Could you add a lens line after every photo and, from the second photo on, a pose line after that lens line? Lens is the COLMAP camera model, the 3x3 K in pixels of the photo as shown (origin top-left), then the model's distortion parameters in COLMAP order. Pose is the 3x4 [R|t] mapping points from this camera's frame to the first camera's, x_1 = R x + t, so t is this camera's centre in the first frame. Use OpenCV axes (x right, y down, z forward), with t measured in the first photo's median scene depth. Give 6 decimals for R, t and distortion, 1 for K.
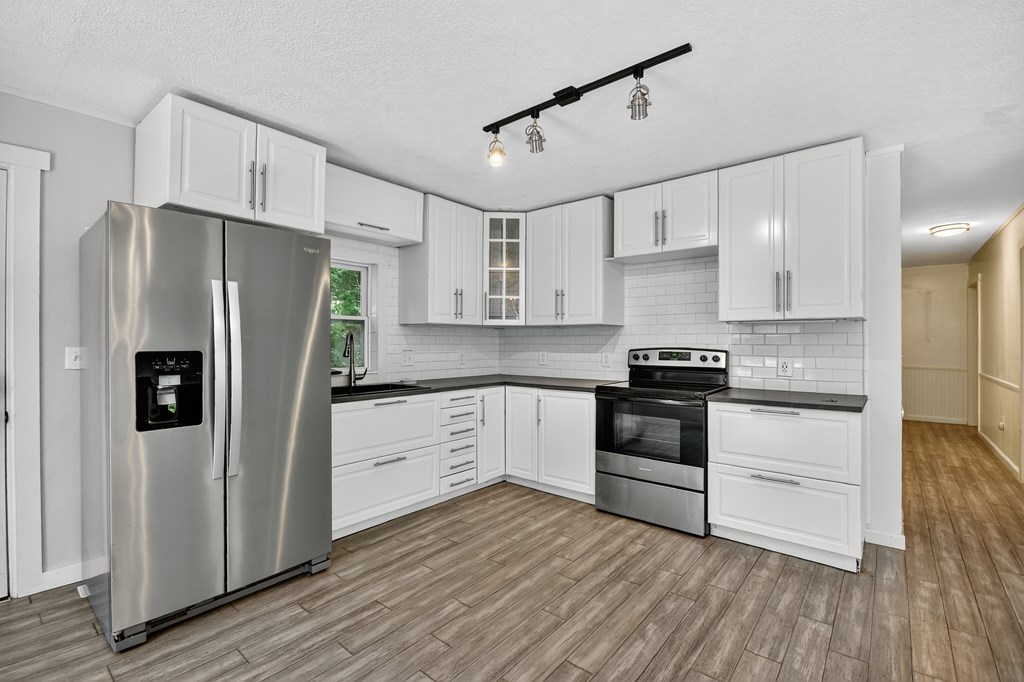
lens RADIAL K [[458.2, 0, 507.5], [0, 458.2, 337.6], [0, 0, 1]] dist [-0.002282, -0.000198]
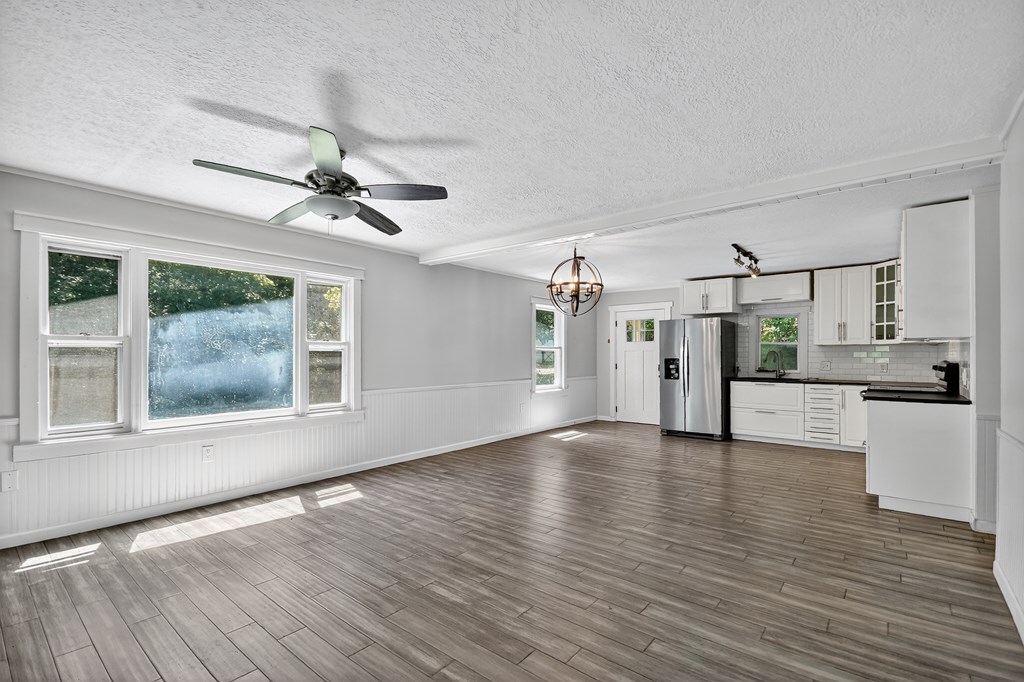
lens RADIAL K [[460.2, 0, 512.6], [0, 460.2, 353.4], [0, 0, 1]] dist [0.001600, -0.012625]
pose [[0.012567, -0.005235, -0.999907, 1.658145], [0.009032, 0.999946, -0.005122, -0.001502], [0.999880, -0.008966, 0.012614, -0.174391]]
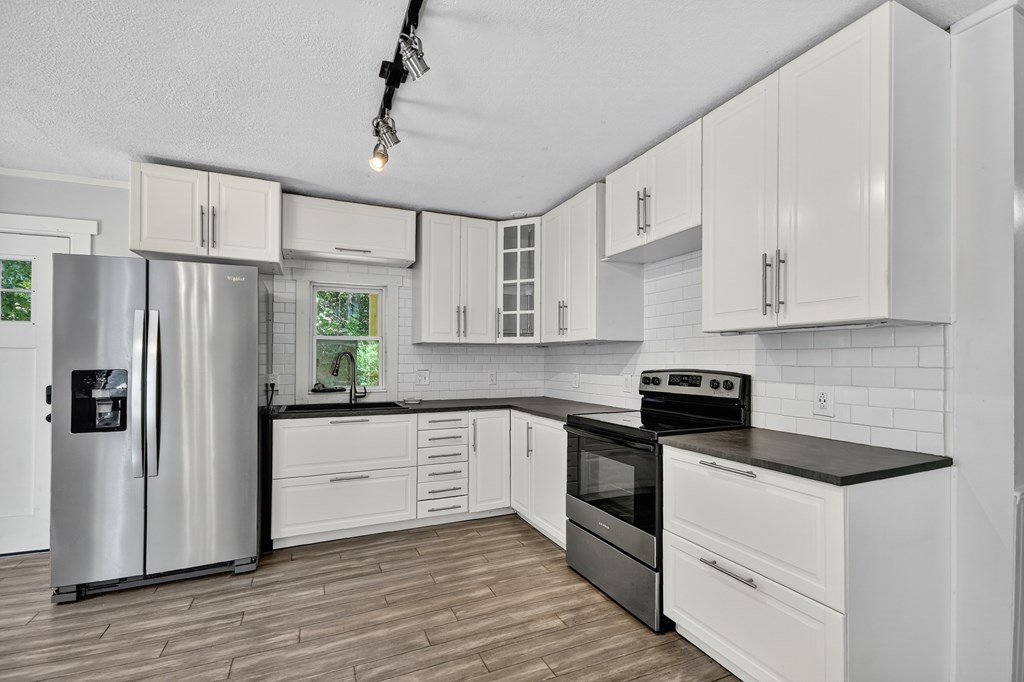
lens RADIAL K [[454.9, 0, 513.9], [0, 454.9, 358.8], [0, 0, 1]] dist [0.001603, -0.000110]
pose [[0.899711, -0.002839, -0.436477, 0.461975], [0.005301, 0.999976, 0.004424, 0.000272], [0.436454, -0.006294, 0.899705, 0.220651]]
